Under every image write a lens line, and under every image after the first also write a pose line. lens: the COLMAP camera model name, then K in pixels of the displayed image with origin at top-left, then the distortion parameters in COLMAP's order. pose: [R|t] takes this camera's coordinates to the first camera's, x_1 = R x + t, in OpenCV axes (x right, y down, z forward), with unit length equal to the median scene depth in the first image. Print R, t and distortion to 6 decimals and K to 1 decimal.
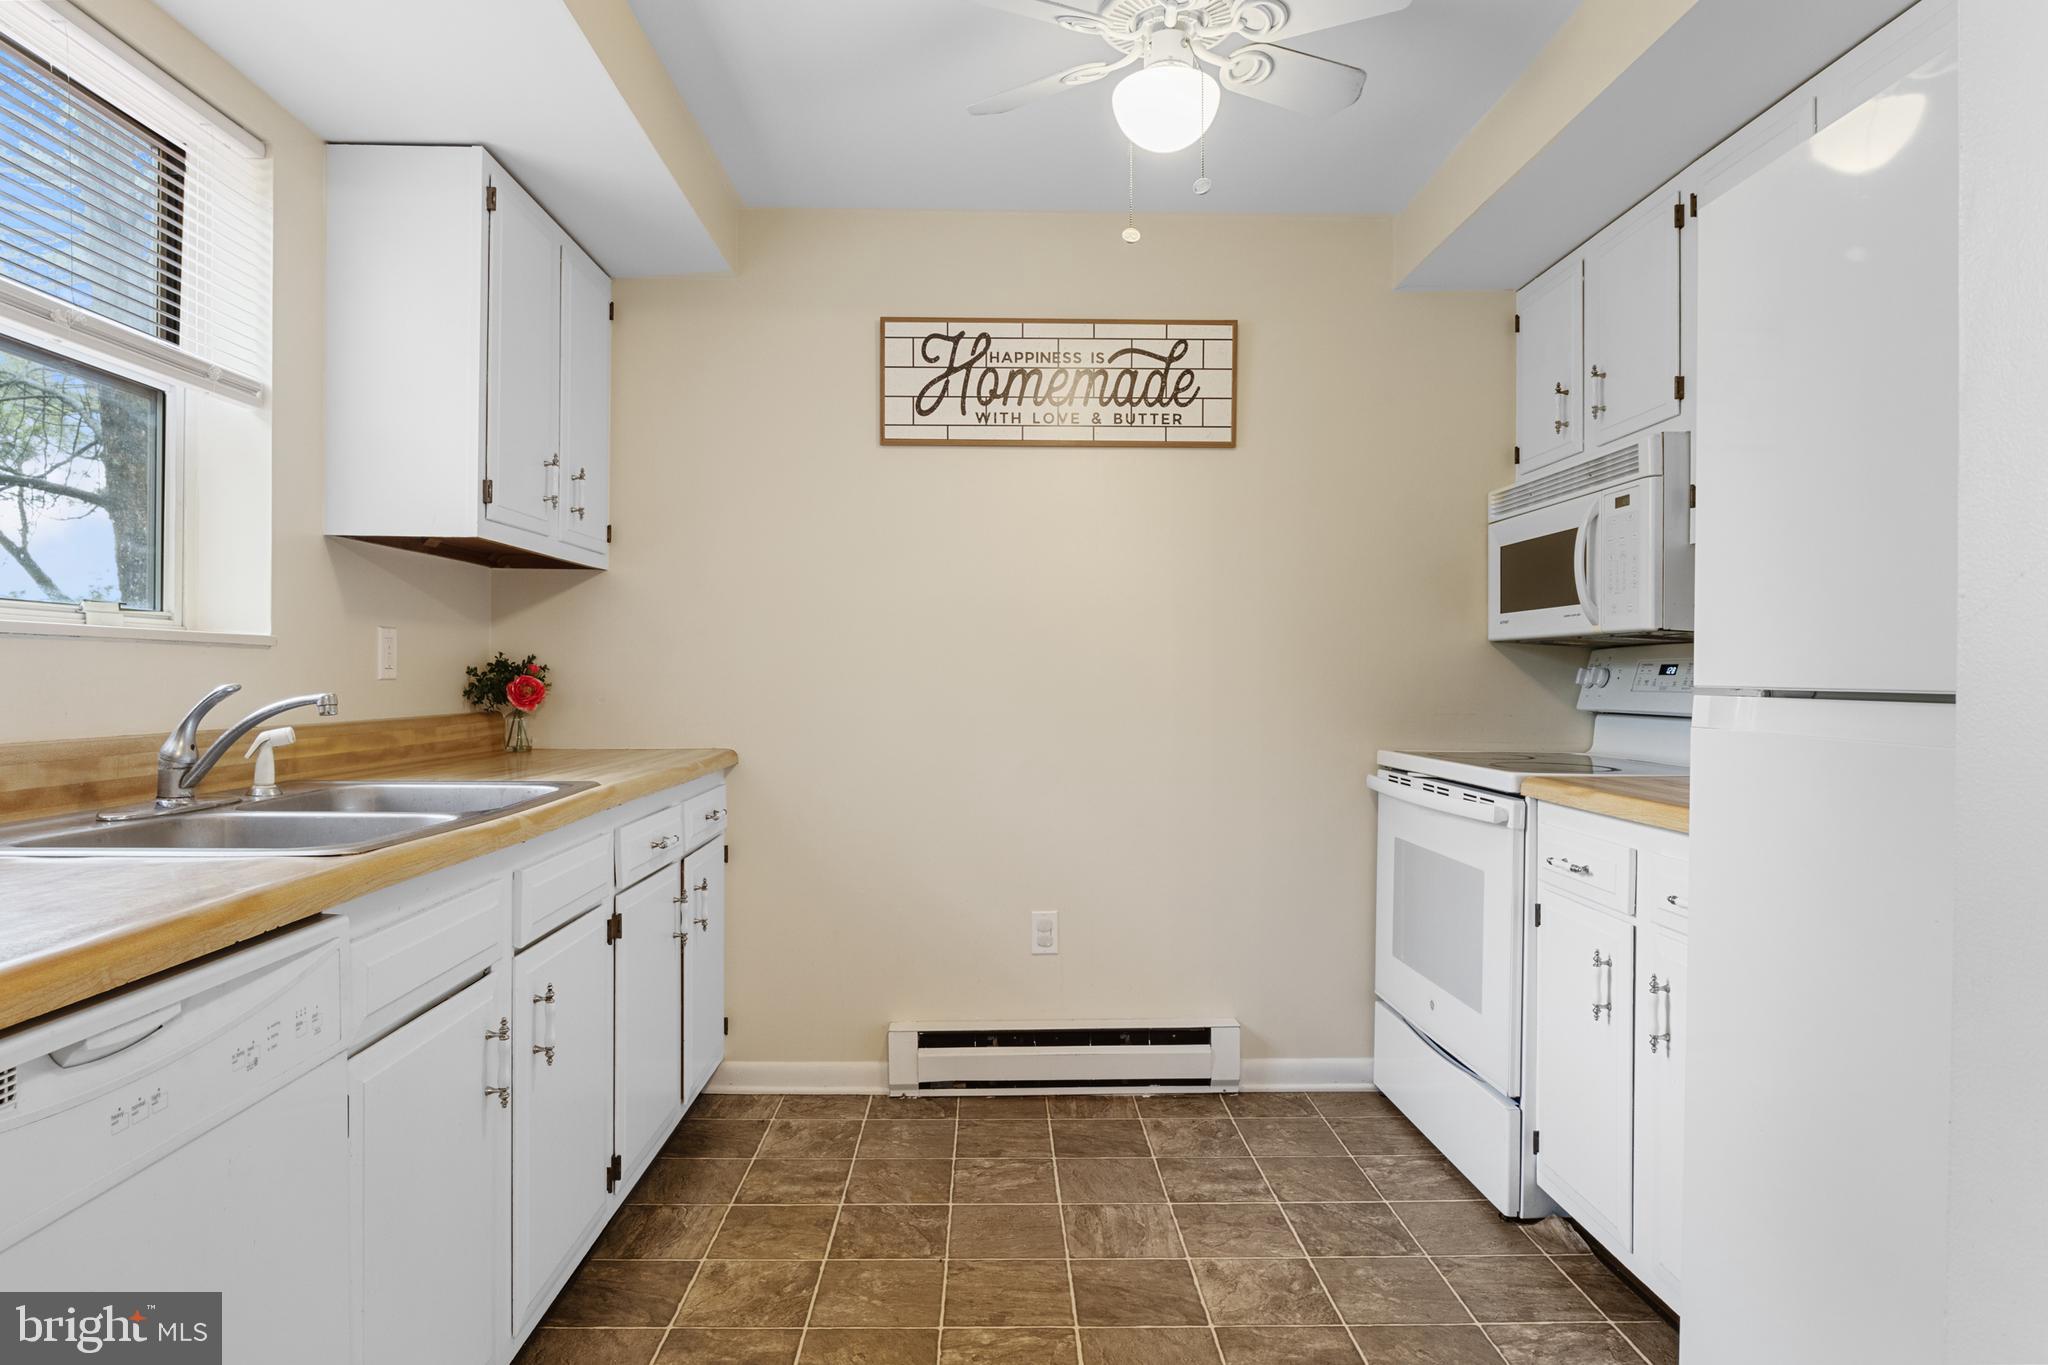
lens RADIAL K [[1133.8, 0, 1009.3], [0, 1133.8, 684.6], [0, 0, 1]] dist [-0.010563, 0.000731]
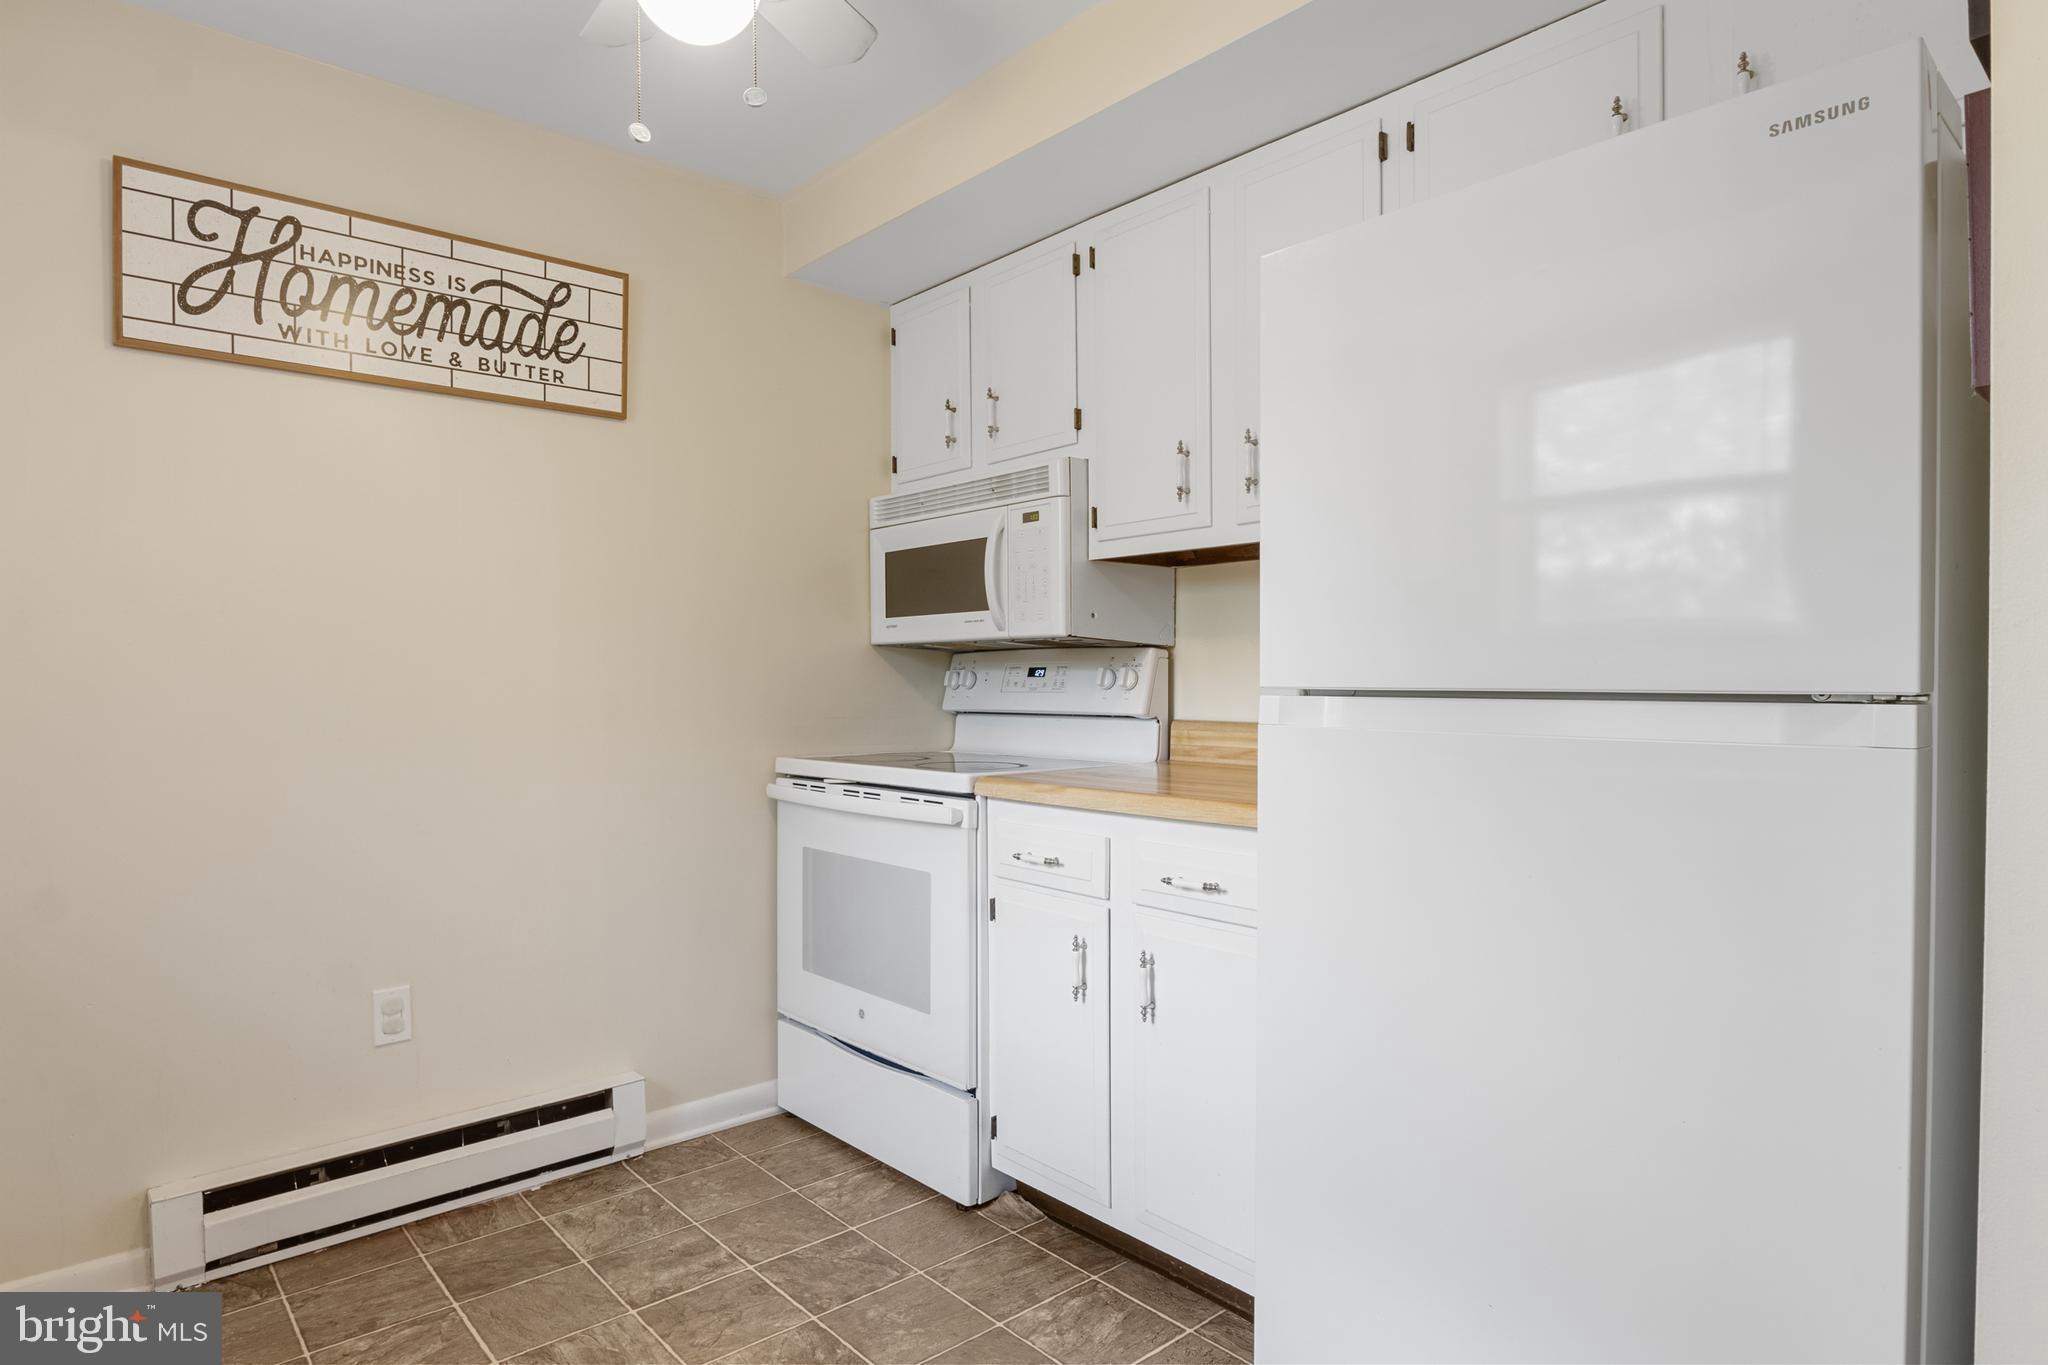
lens RADIAL K [[1133.8, 0, 1010.6], [0, 1133.8, 694.2], [0, 0, 1]] dist [-0.010563, 0.000731]
pose [[0.768775, -0.016023, 0.639319, -0.138983], [0.012614, 0.999872, 0.009891, -0.002714], [-0.639395, 0.000460, 0.768878, 0.144583]]
